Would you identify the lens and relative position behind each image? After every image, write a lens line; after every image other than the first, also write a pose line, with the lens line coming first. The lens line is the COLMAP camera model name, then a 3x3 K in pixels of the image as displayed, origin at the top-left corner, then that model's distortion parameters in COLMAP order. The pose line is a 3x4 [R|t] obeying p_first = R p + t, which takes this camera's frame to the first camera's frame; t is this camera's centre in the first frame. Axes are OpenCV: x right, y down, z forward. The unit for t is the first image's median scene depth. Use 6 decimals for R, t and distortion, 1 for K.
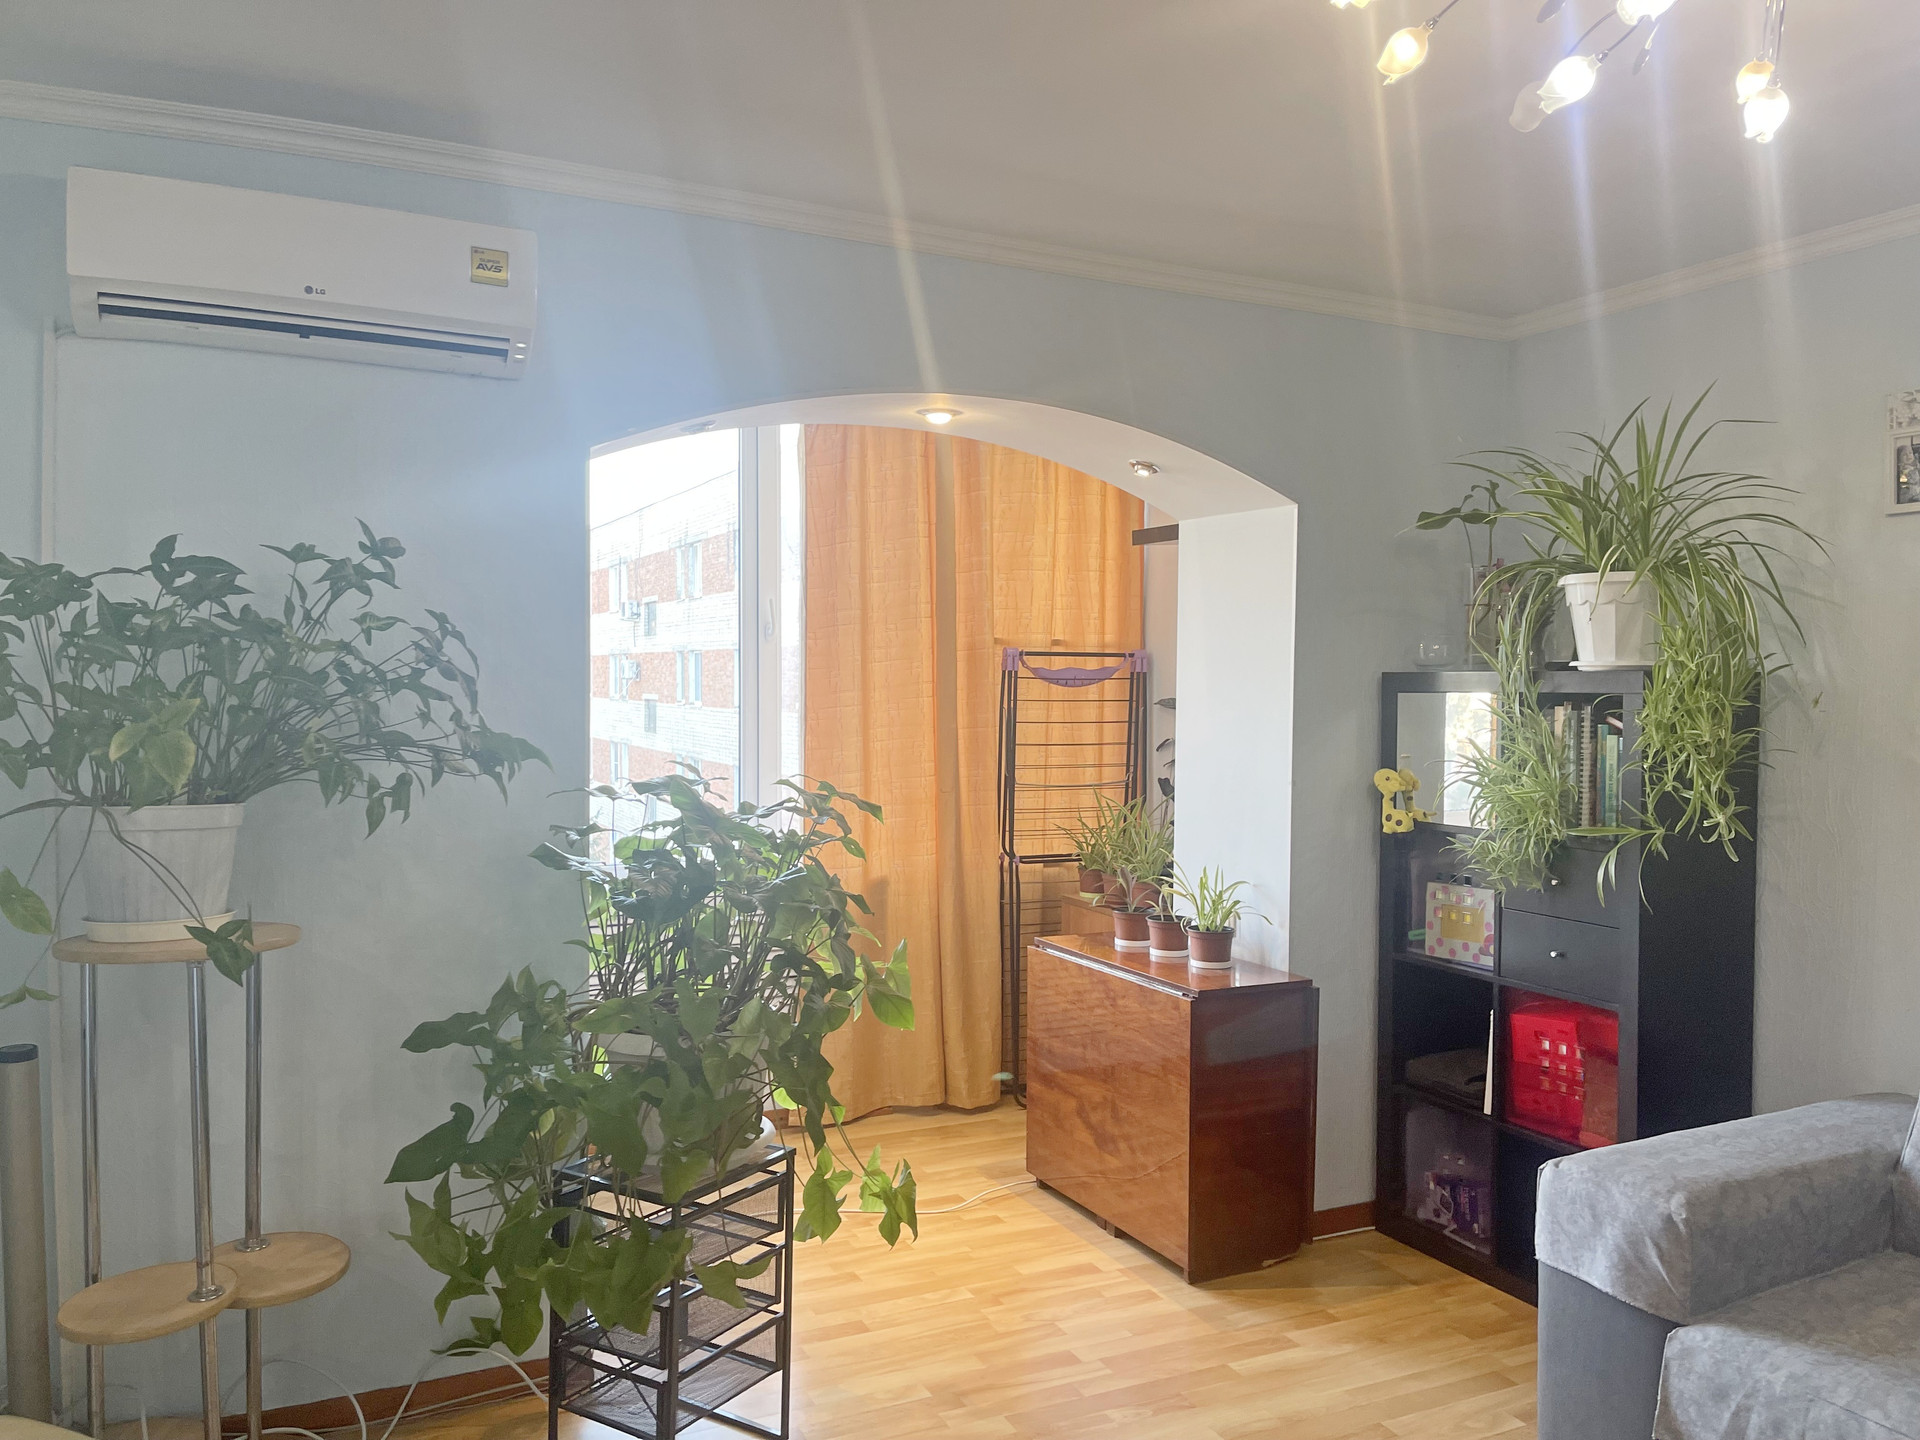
lens RADIAL K [[1449.6, 0, 954.7], [0, 1449.6, 734.0], [0, 0, 1]] dist [0.060890, -0.068624]
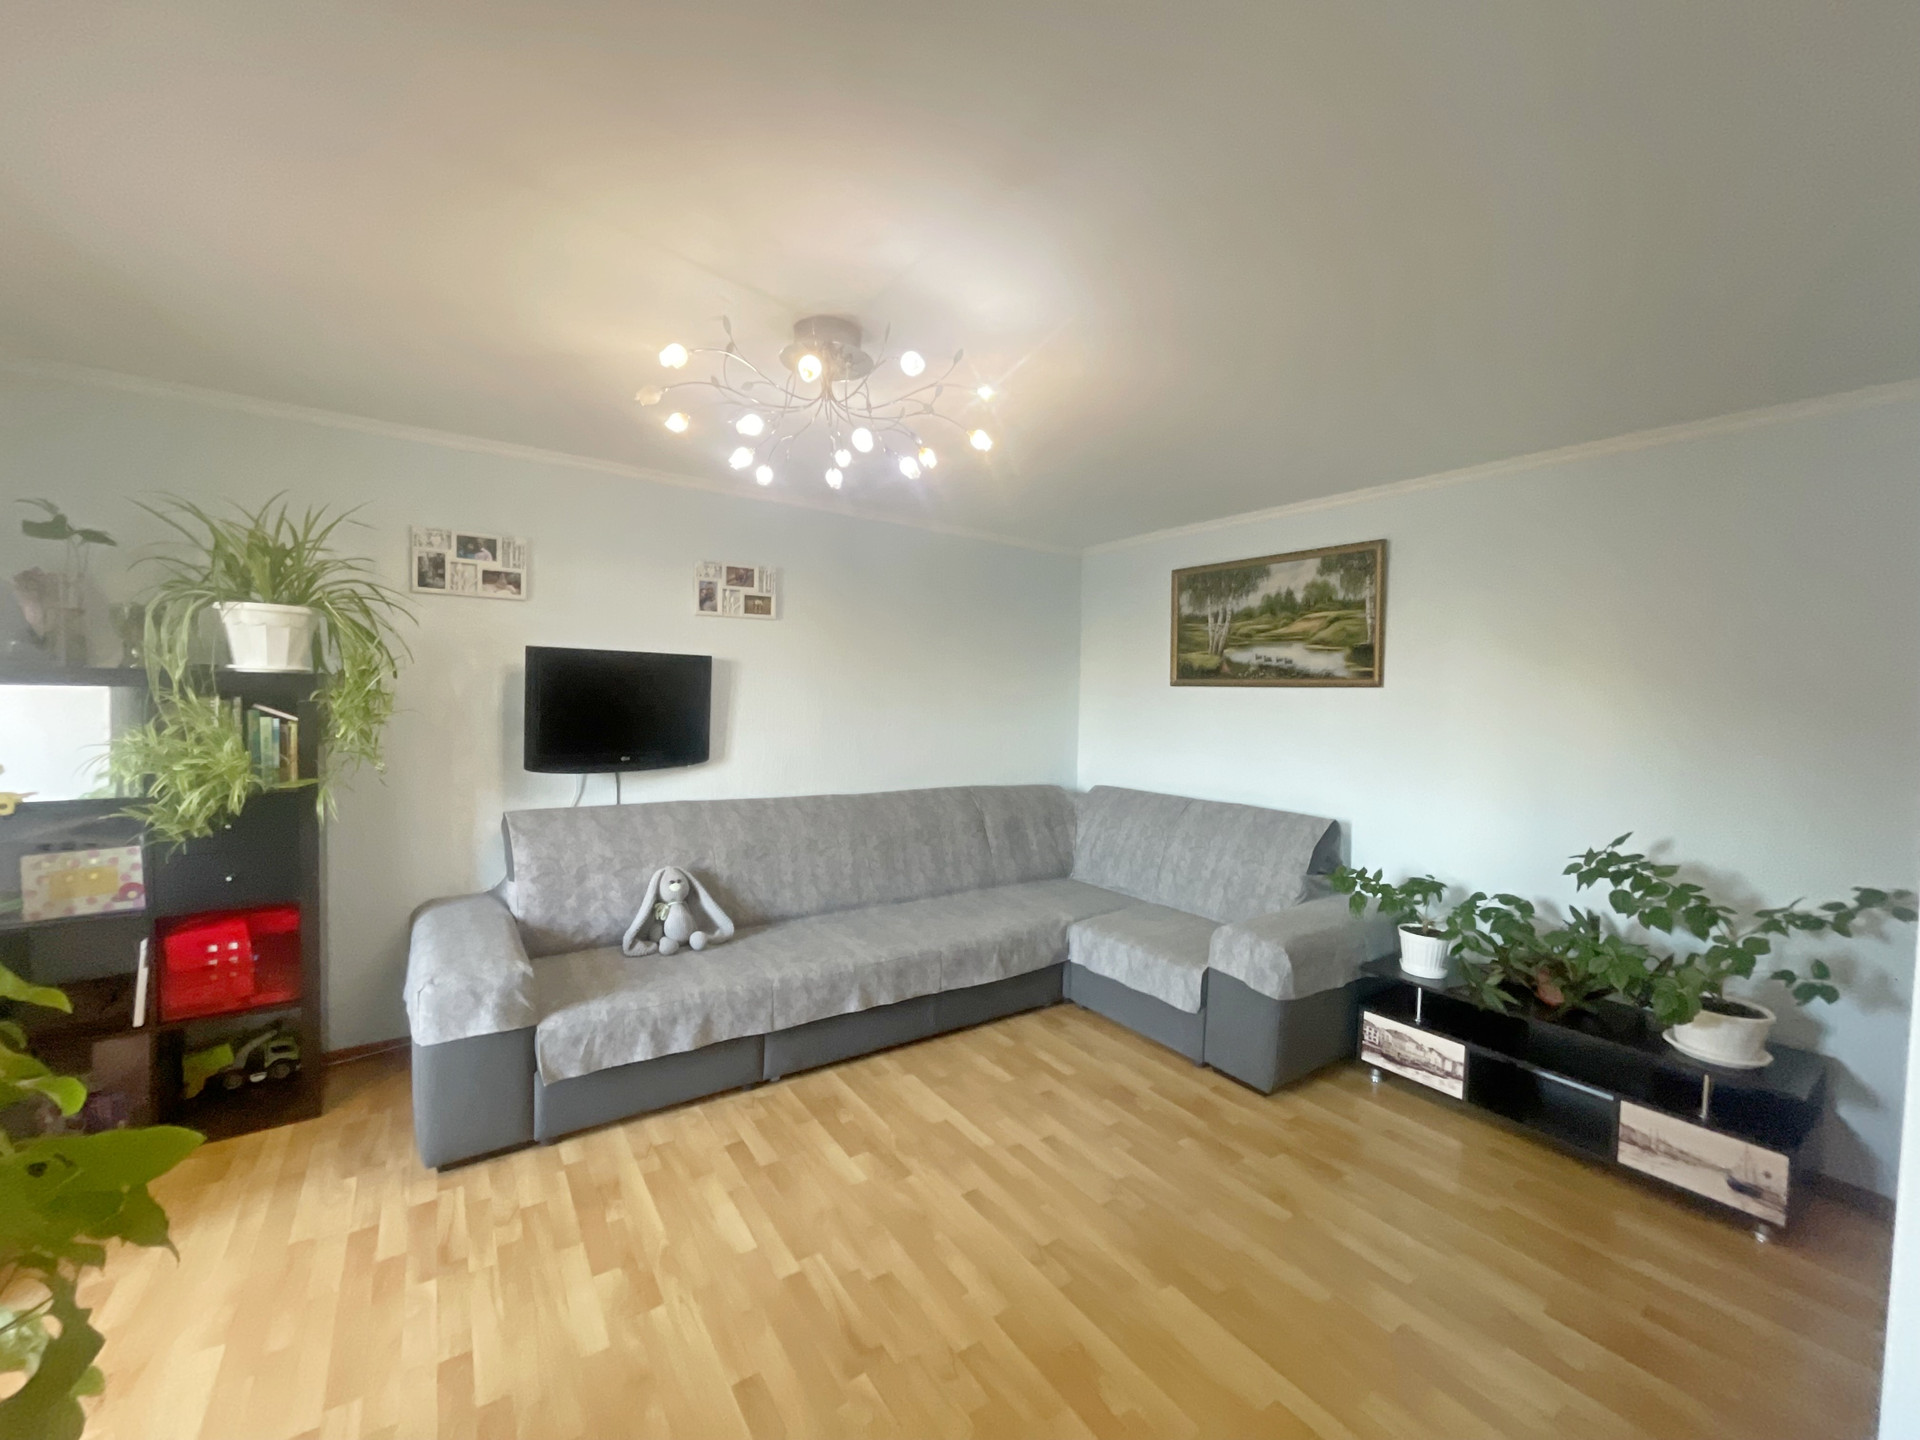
lens RADIAL K [[774.6, 0, 956.1], [0, 774.6, 725.3], [0, 0, 1]] dist [-0.000331, -0.000112]
pose [[-0.156619, -0.050195, 0.986383, -0.412294], [0.010466, 0.998567, 0.052477, -0.023902], [-0.987604, 0.018543, -0.155869, 0.451618]]
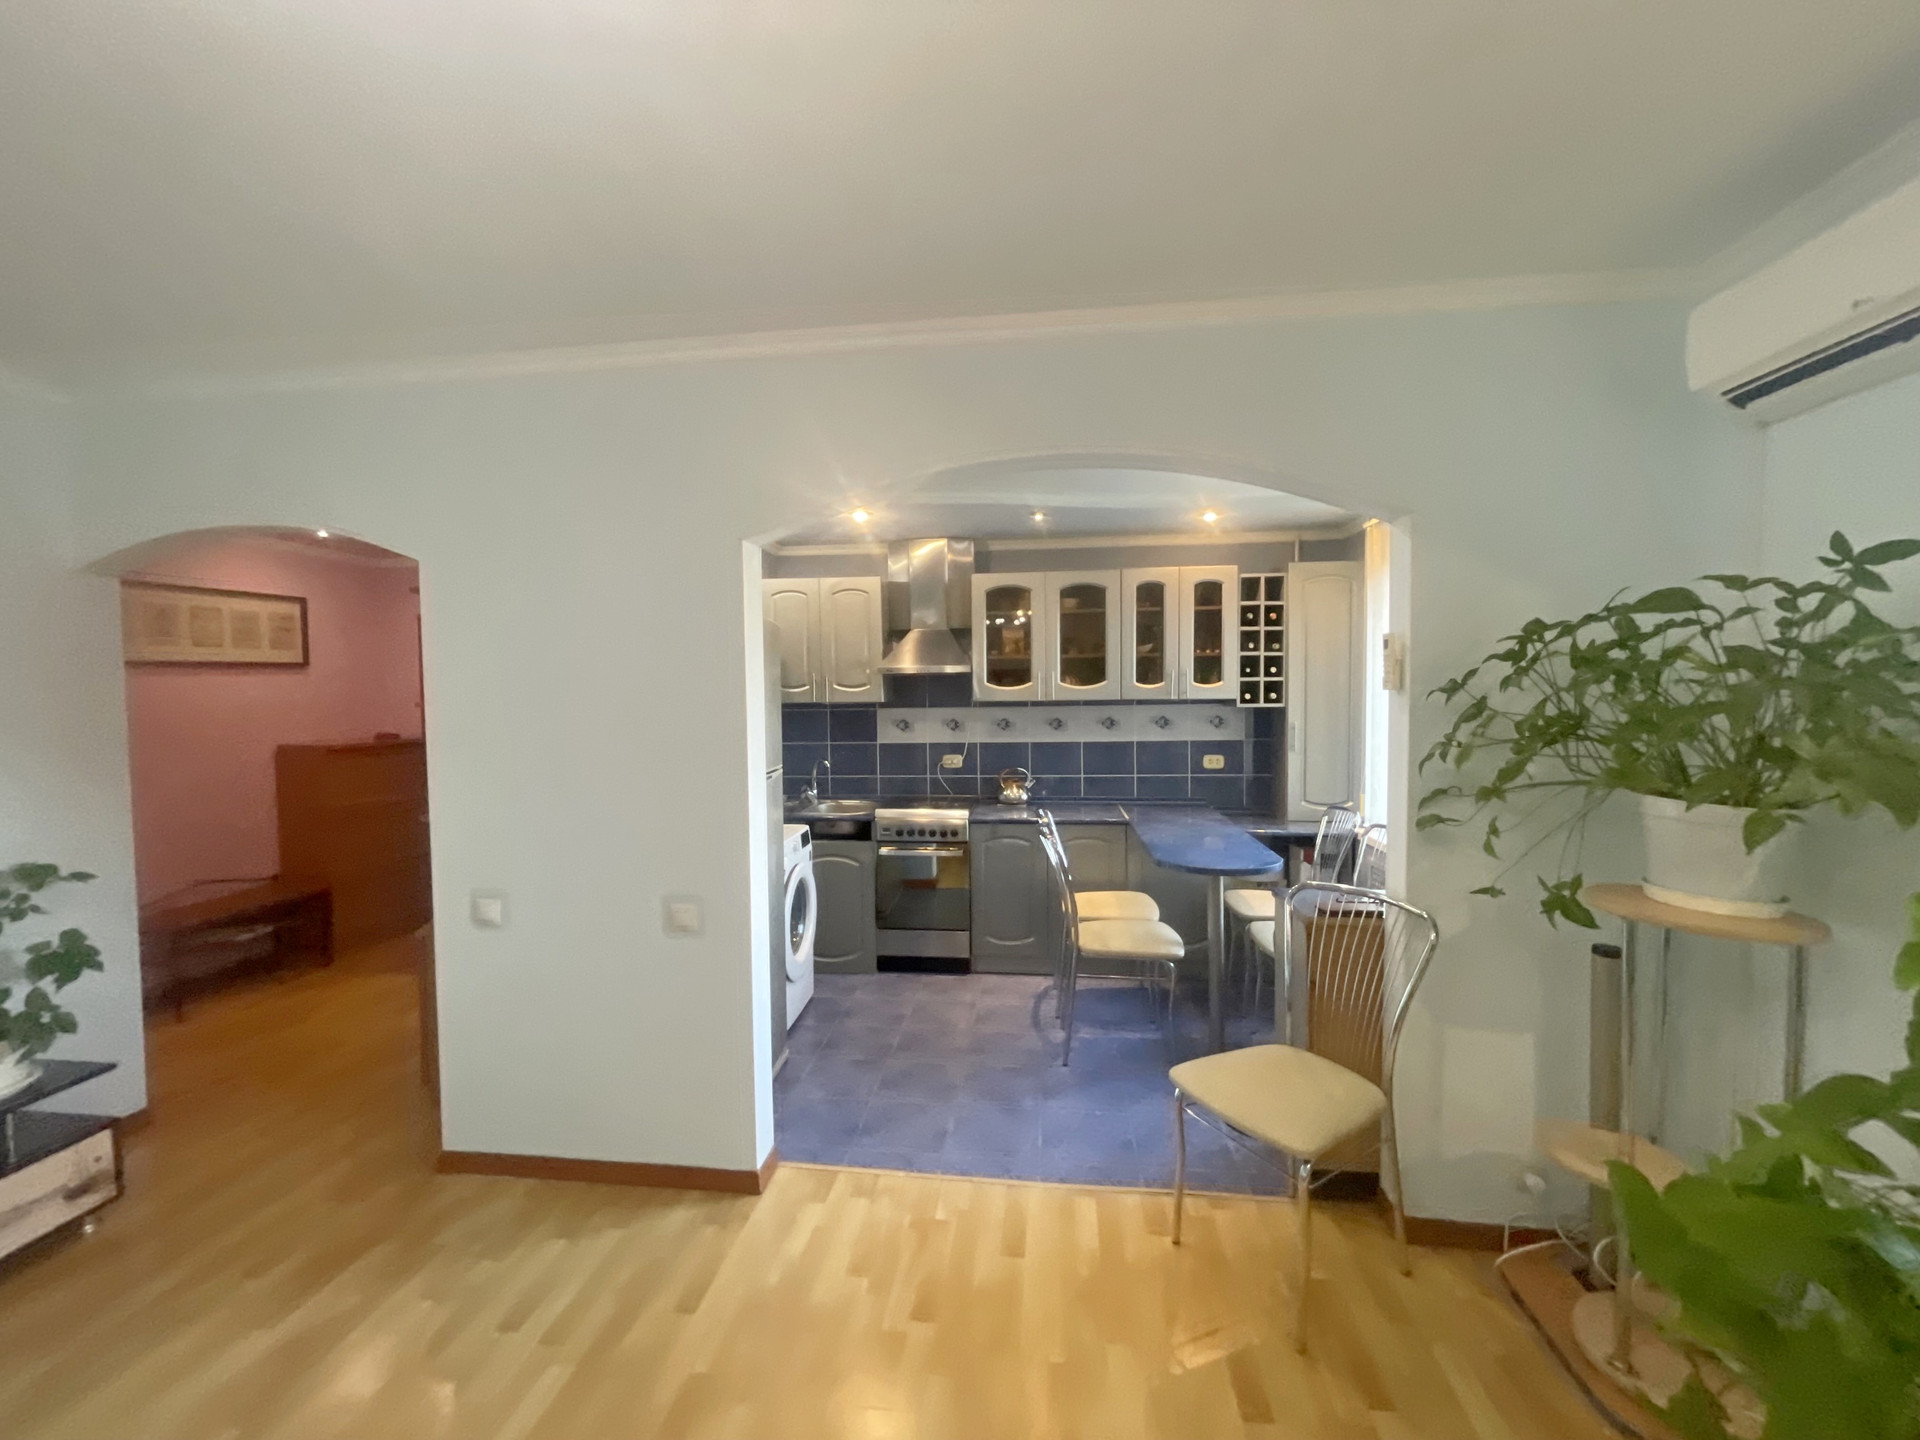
lens RADIAL K [[774.6, 0, 954.2], [0, 774.6, 725.3], [0, 0, 1]] dist [-0.000331, -0.000112]
pose [[-0.535265, 0.034094, -0.843996, 0.264559], [-0.026607, 0.998009, 0.057190, -0.024758], [0.844265, 0.053068, -0.533292, 0.619464]]
